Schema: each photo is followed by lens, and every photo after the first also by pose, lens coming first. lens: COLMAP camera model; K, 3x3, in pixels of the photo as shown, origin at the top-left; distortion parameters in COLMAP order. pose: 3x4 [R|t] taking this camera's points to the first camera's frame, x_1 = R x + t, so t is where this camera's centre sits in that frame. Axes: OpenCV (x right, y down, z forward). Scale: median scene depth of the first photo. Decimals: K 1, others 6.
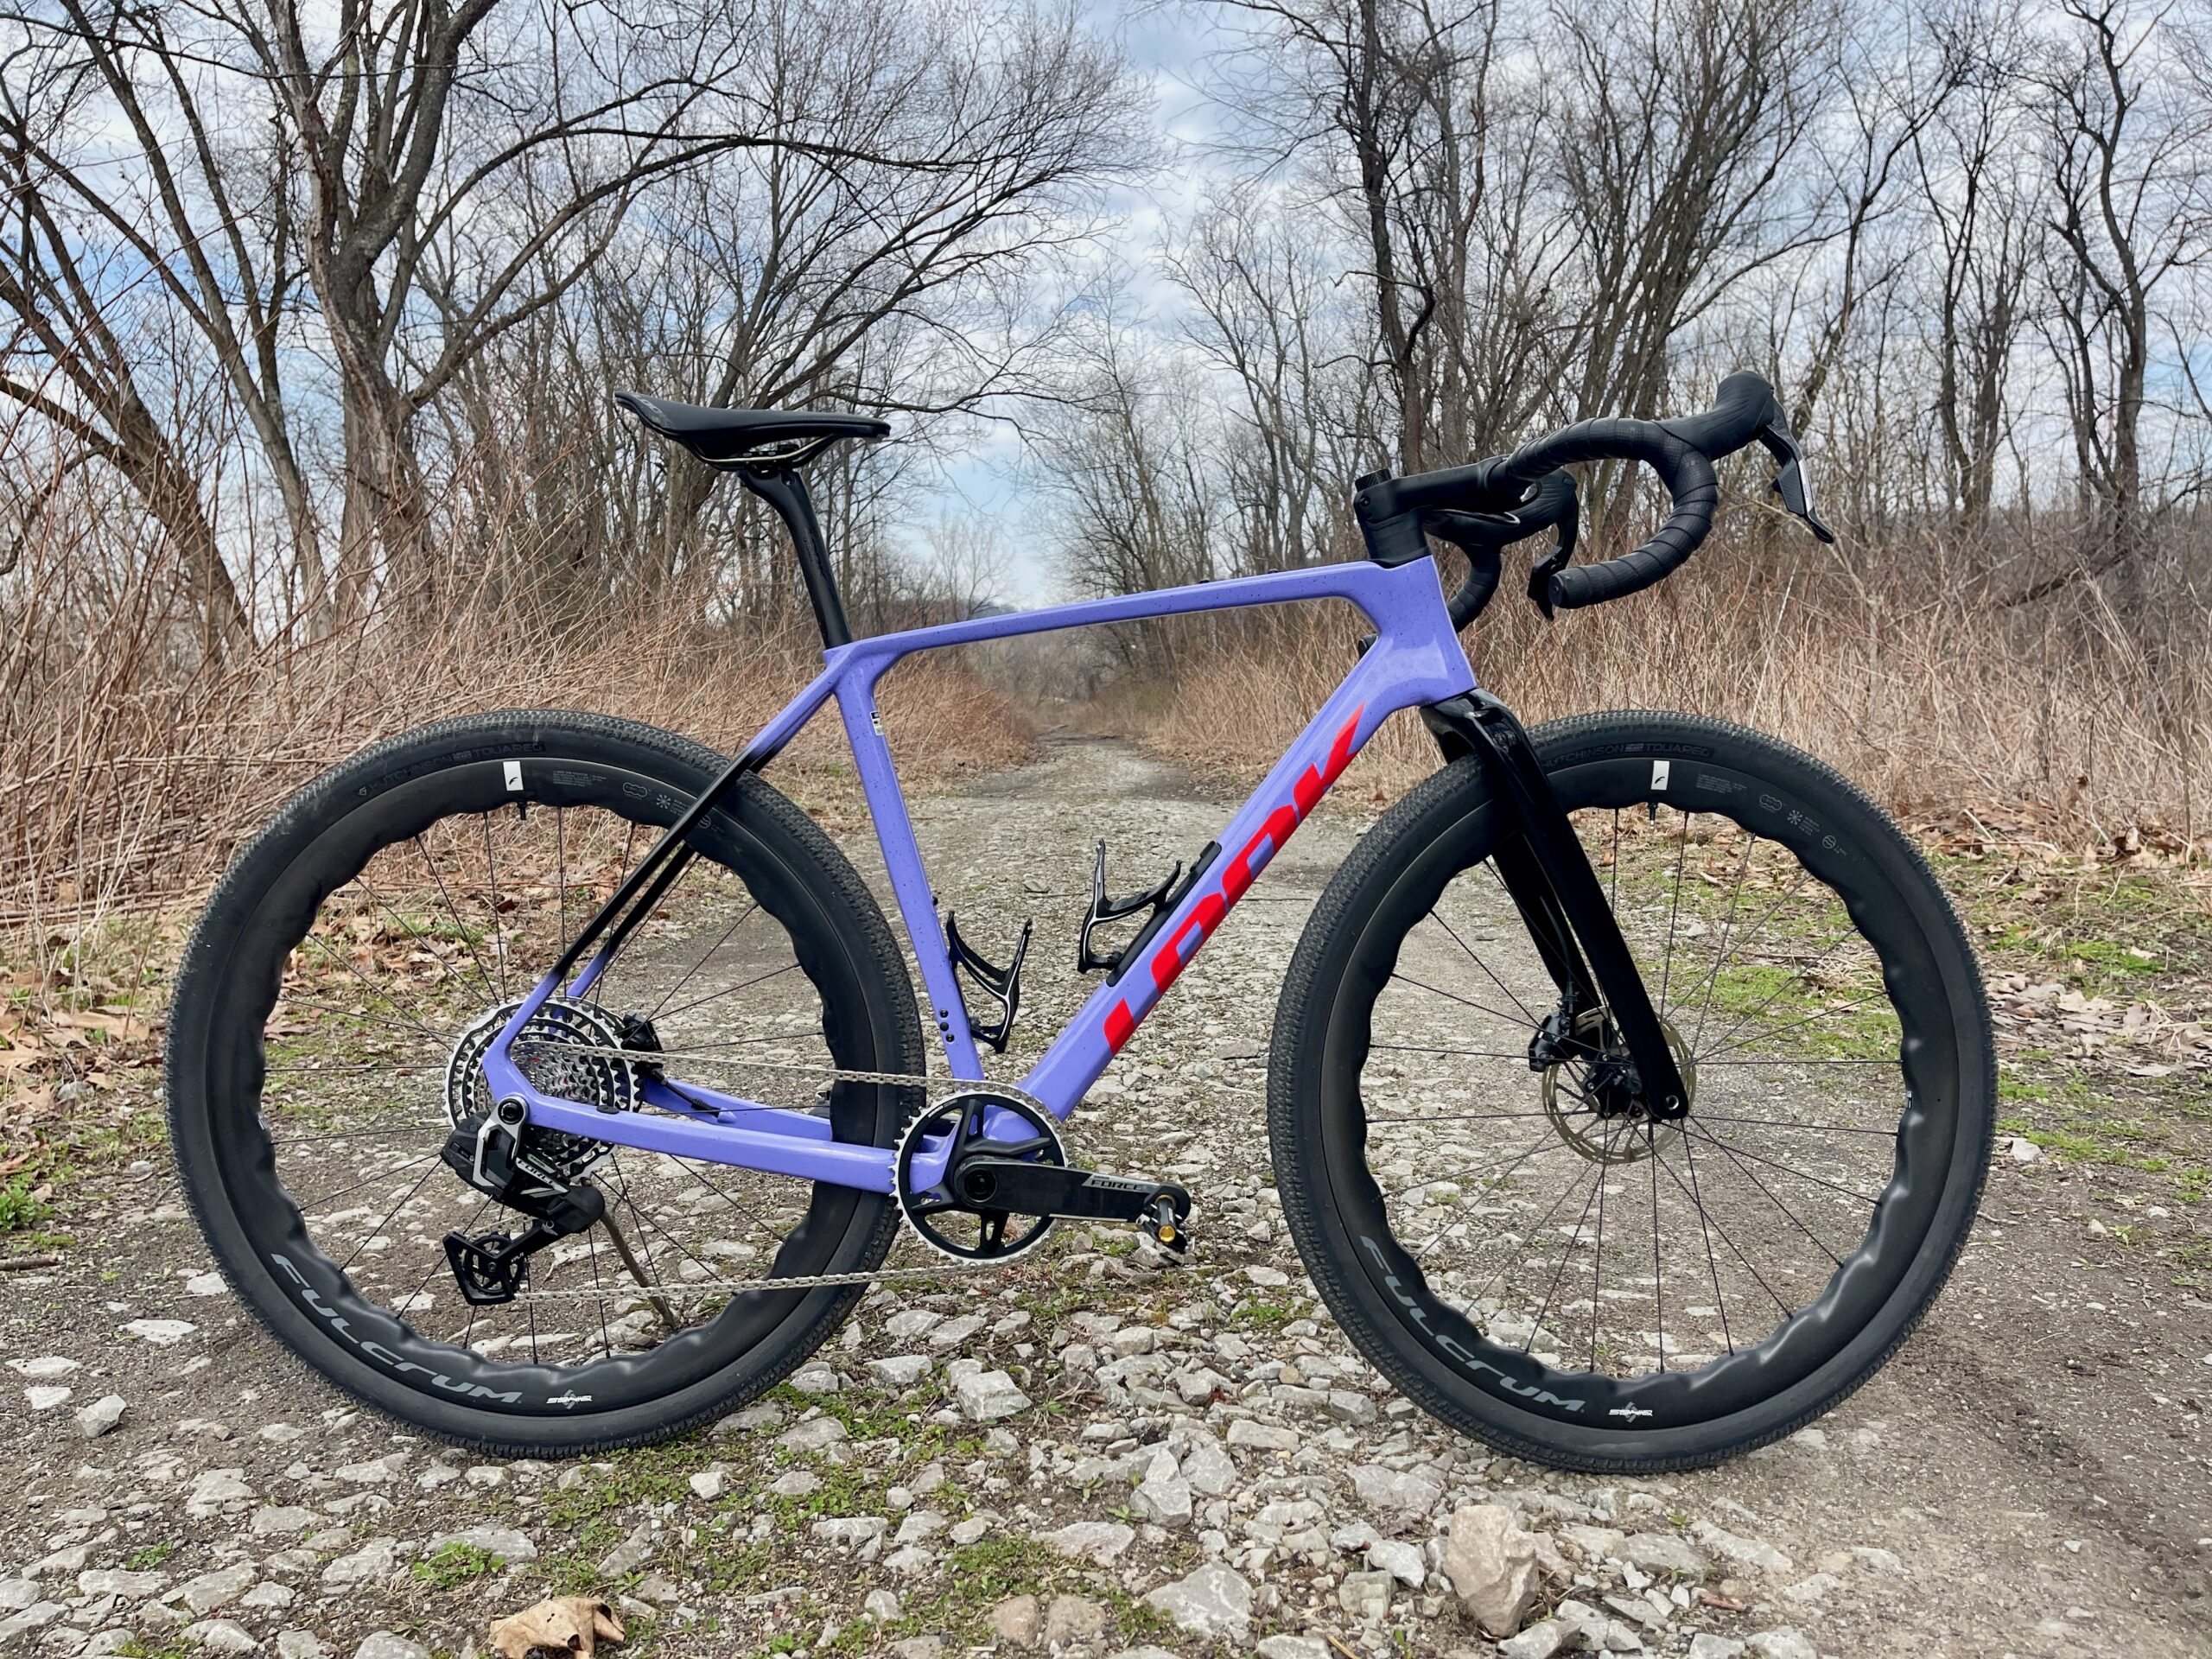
lens RADIAL K [[1717.1, 0, 1075.5], [0, 1717.1, 851.4], [0, 0, 1]] dist [0.085716, -0.128147]
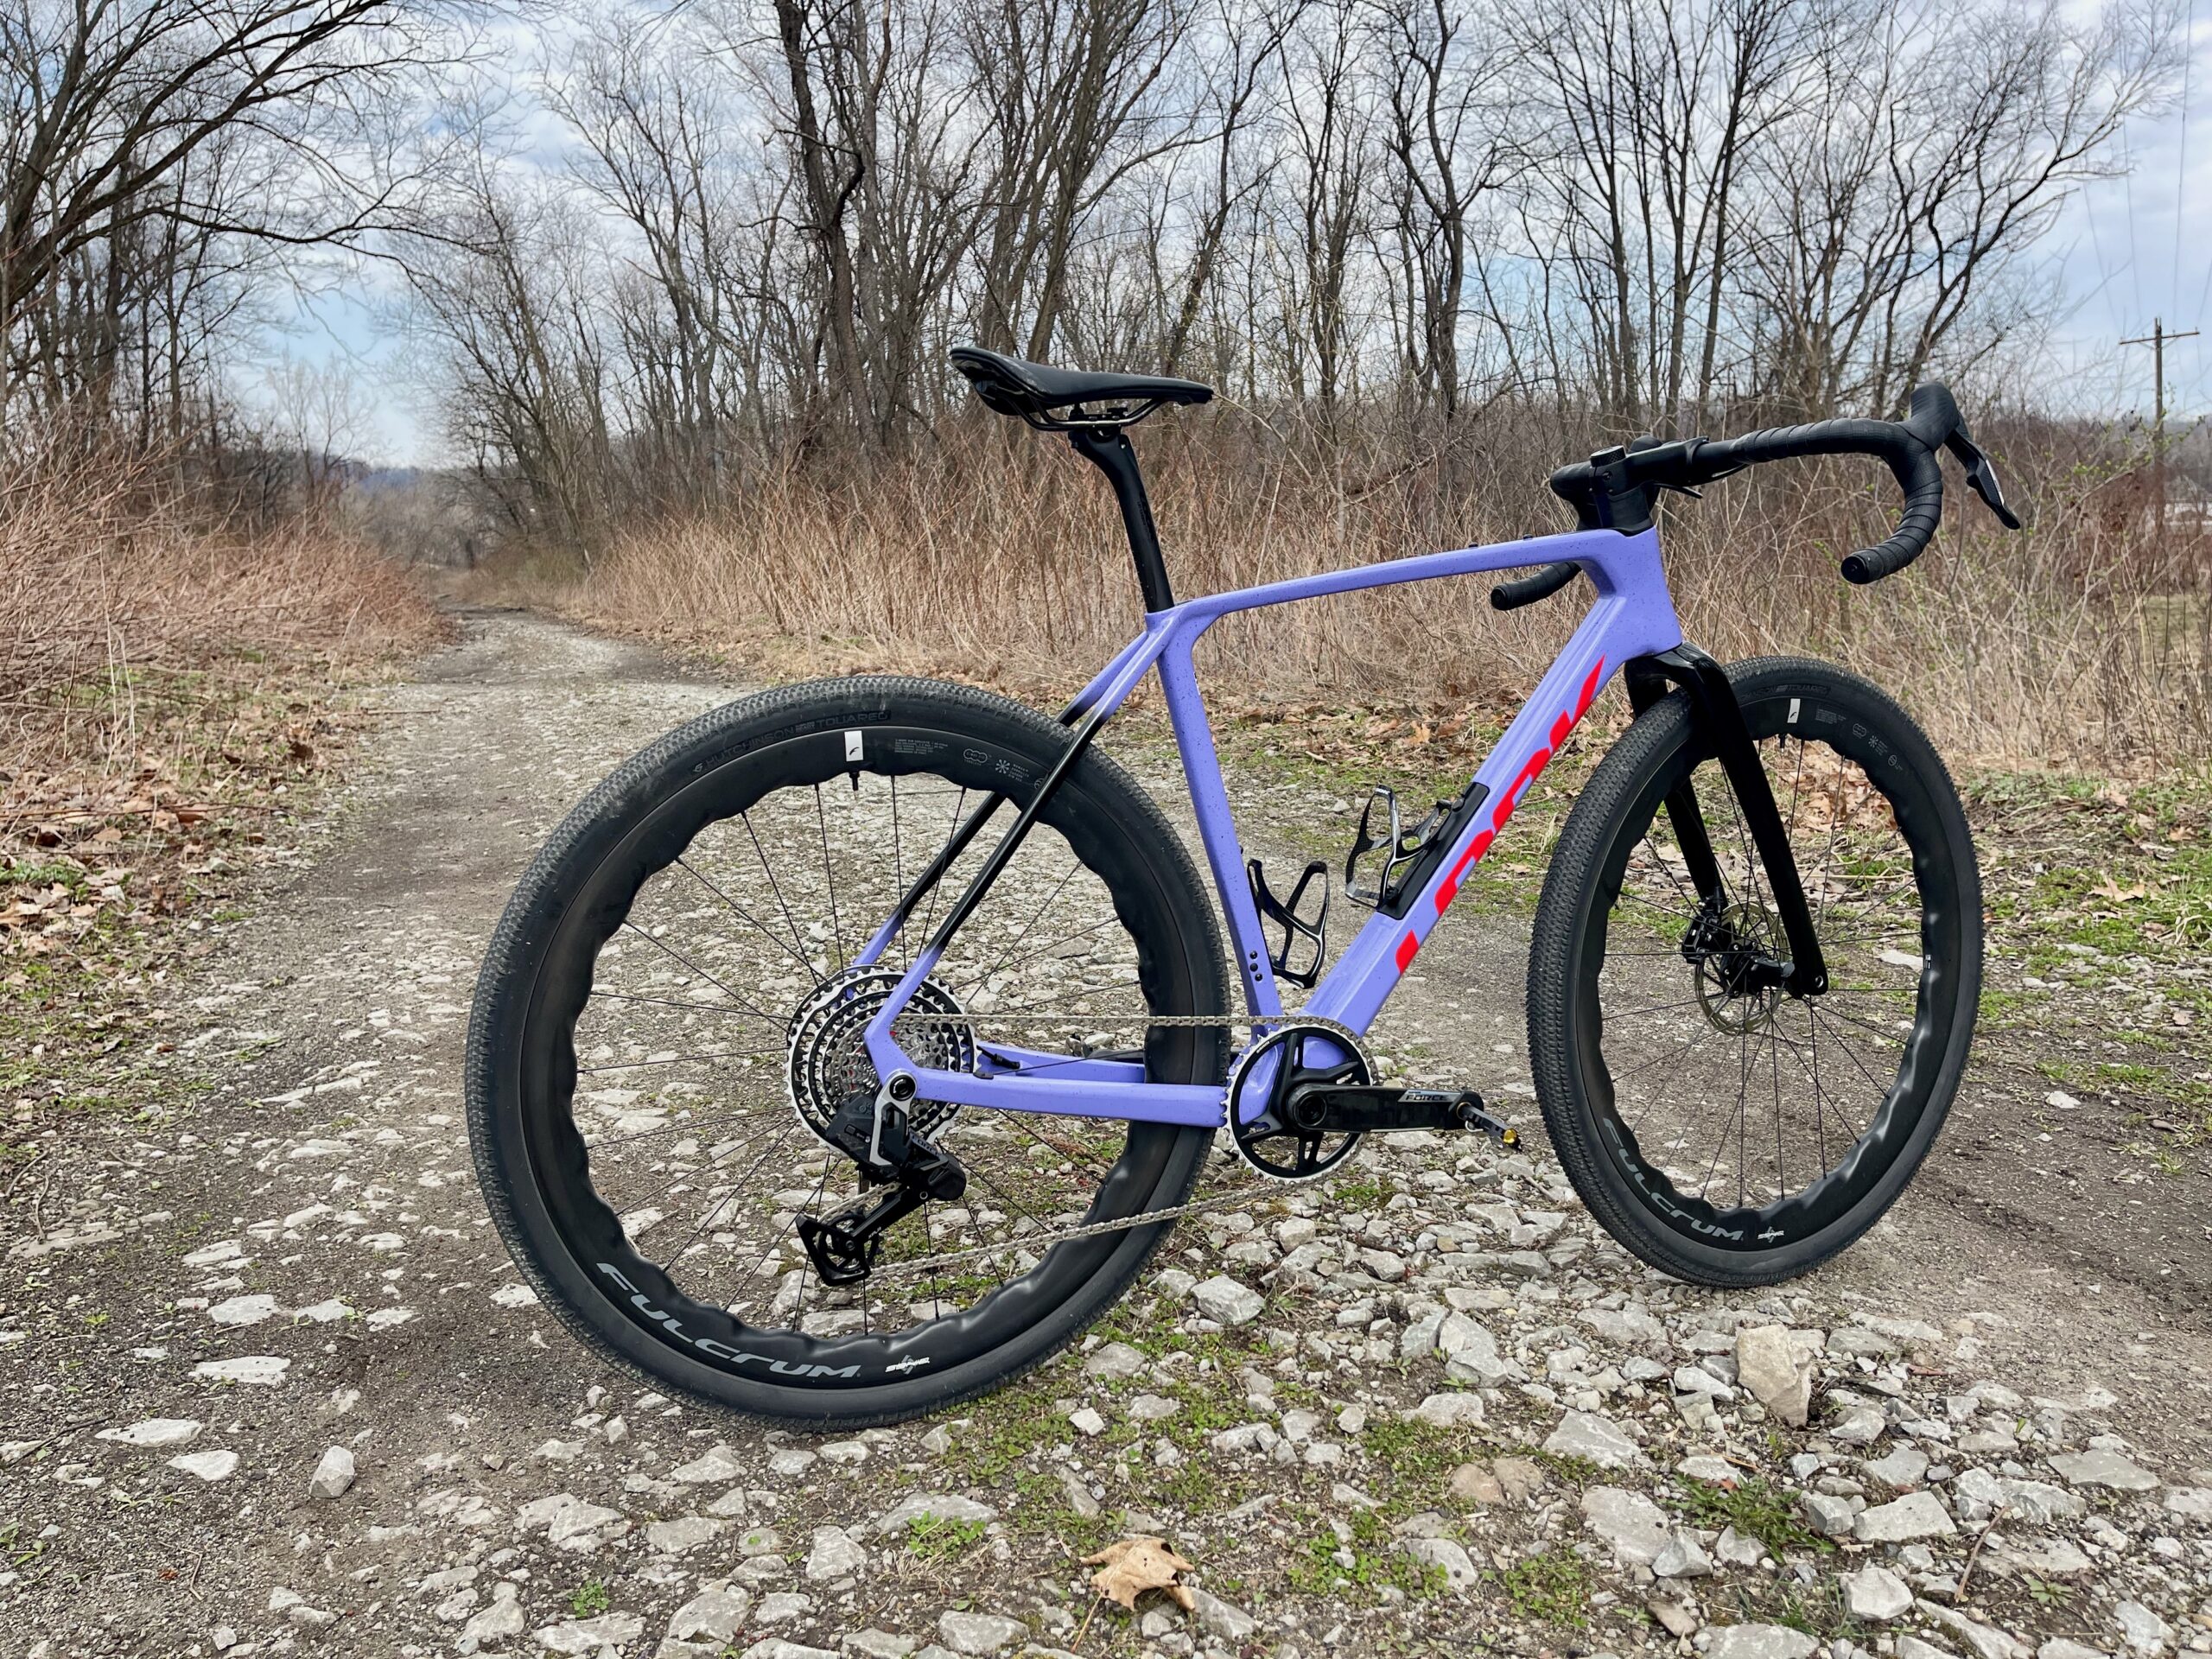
lens RADIAL K [[1727.6, 0, 1106.0], [0, 1727.6, 829.5], [0, 0, 1]] dist [0.064529, -0.094320]
pose [[0.932238, -0.051887, 0.358106, -0.527718], [0.029336, 0.997245, 0.068125, -0.057128], [-0.360655, -0.053004, 0.931192, 0.041494]]
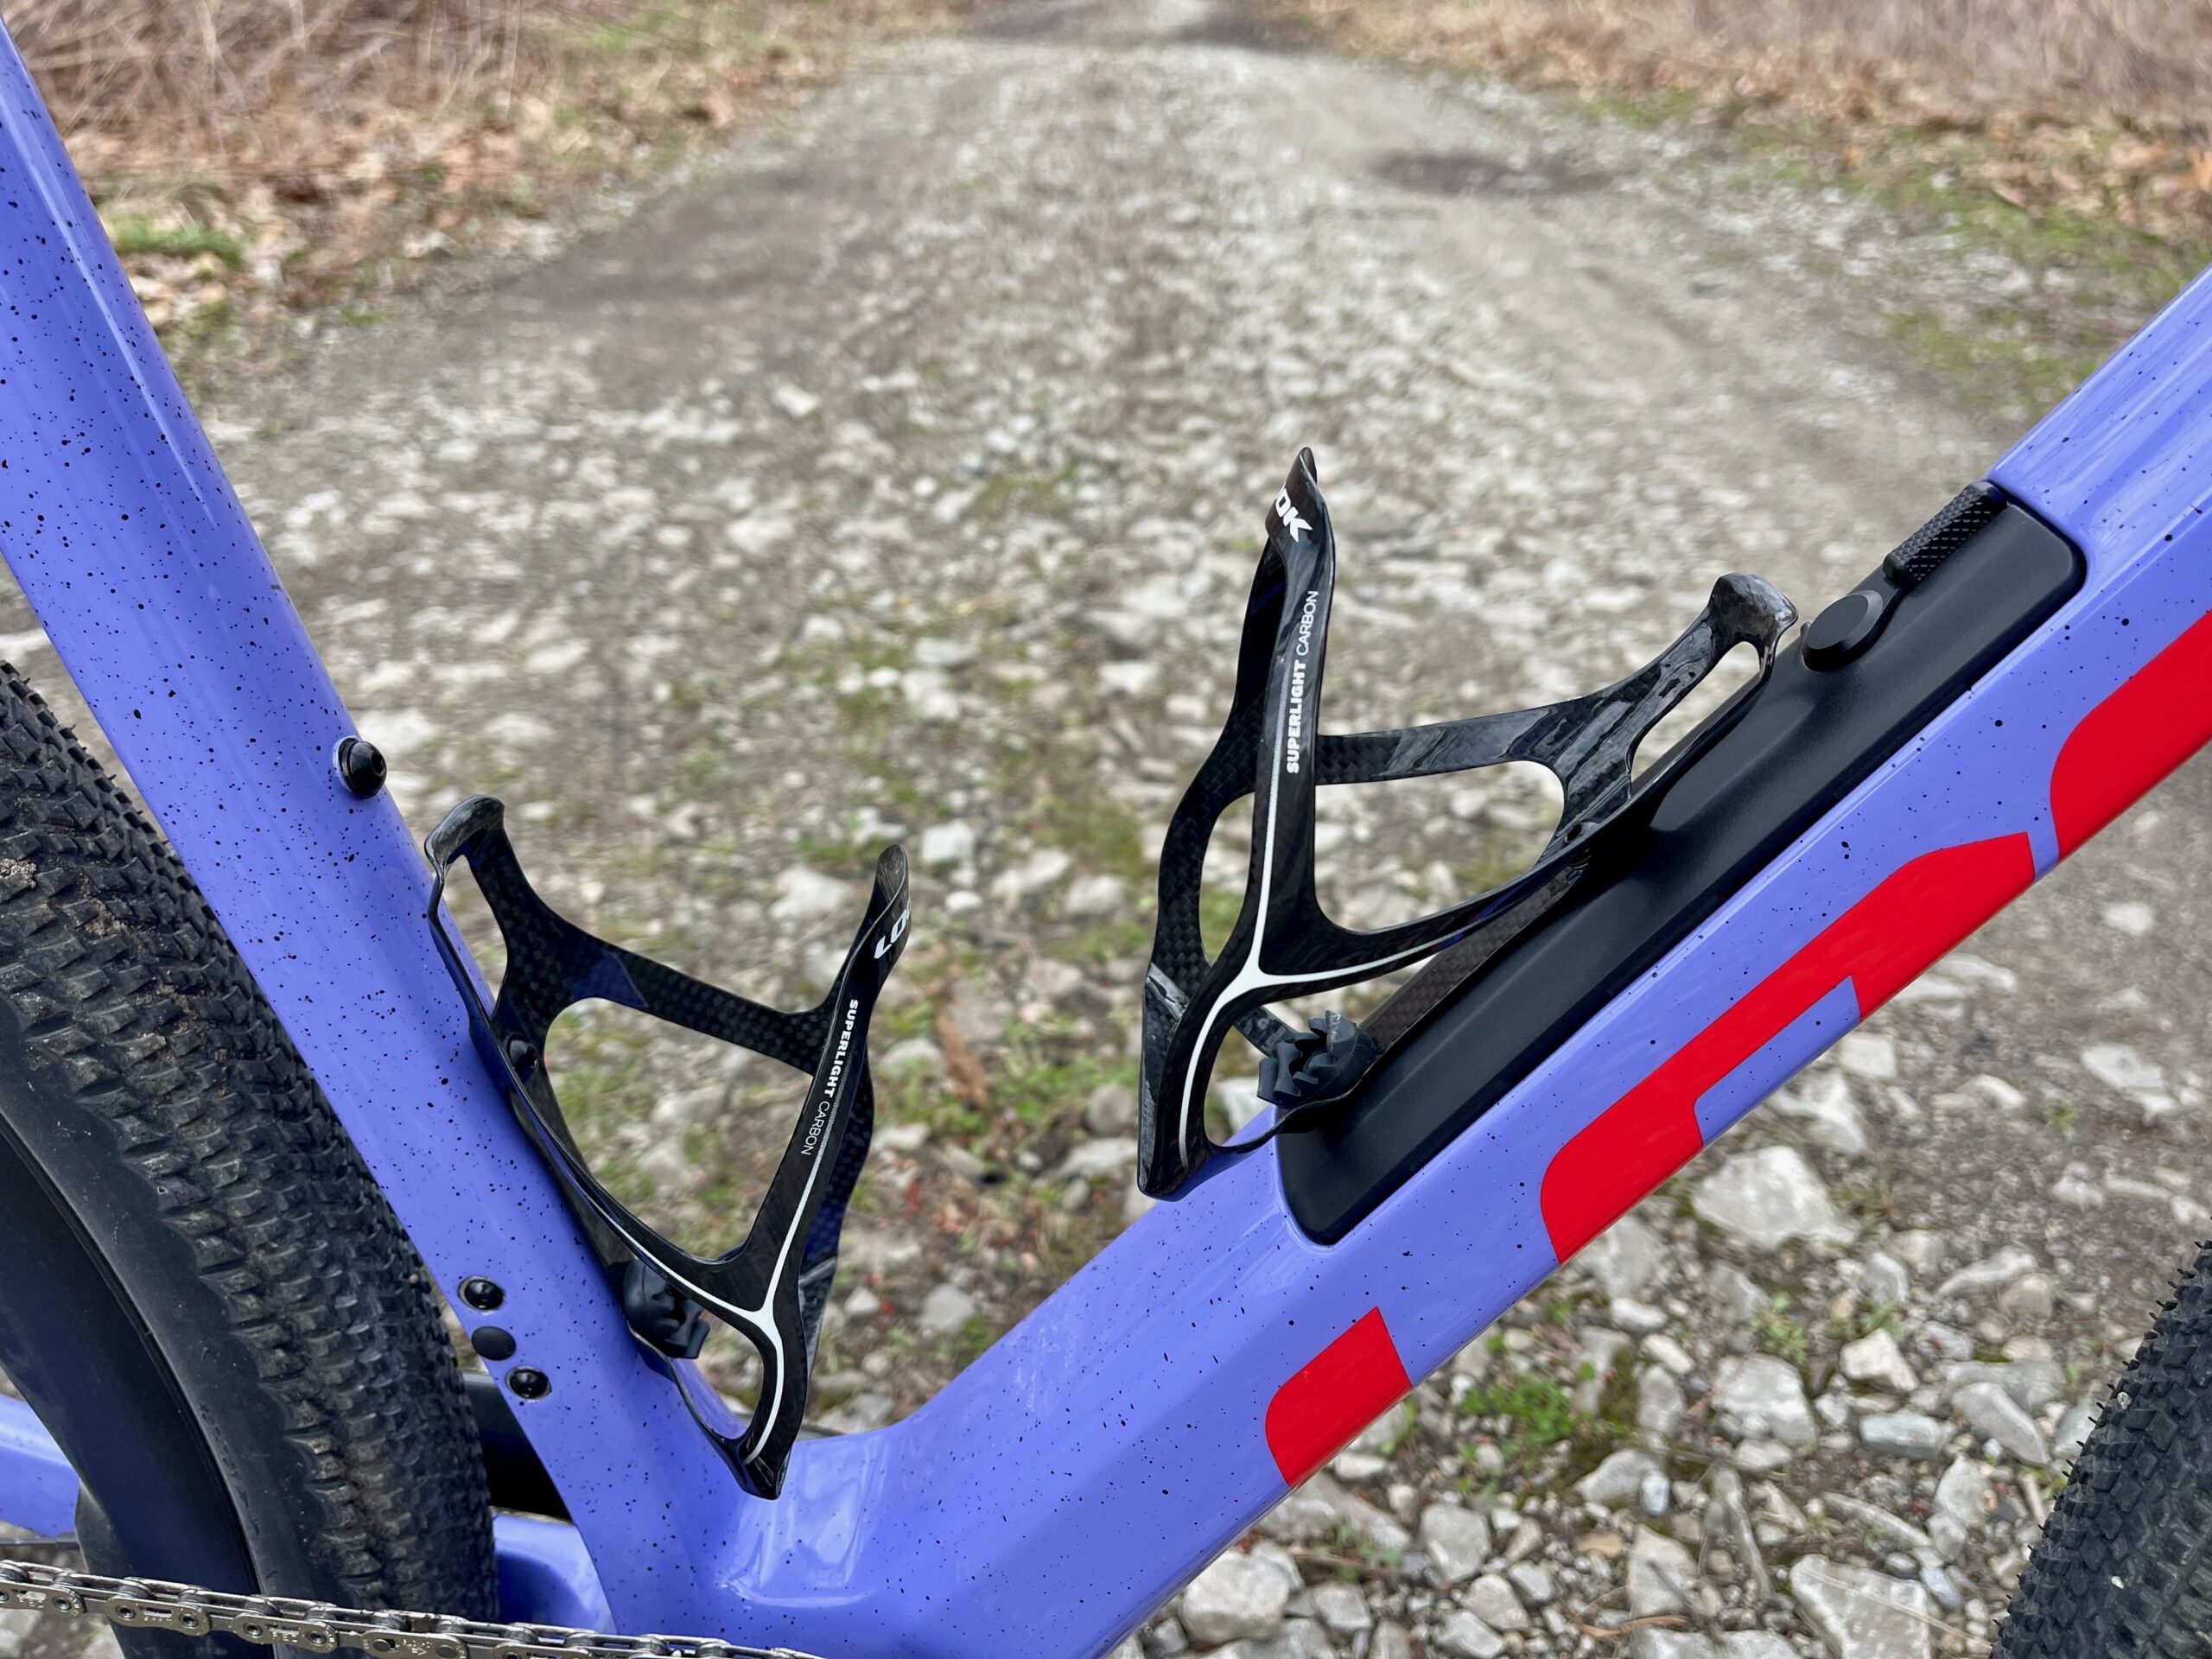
lens RADIAL K [[1727.6, 0, 1106.0], [0, 1727.6, 829.5], [0, 0, 1]] dist [0.064529, -0.094320]
pose [[0.999752, 0.021049, 0.007292, -0.004610], [-0.022235, 0.922966, 0.384239, -0.037827], [0.001357, -0.384305, 0.923205, 0.809979]]
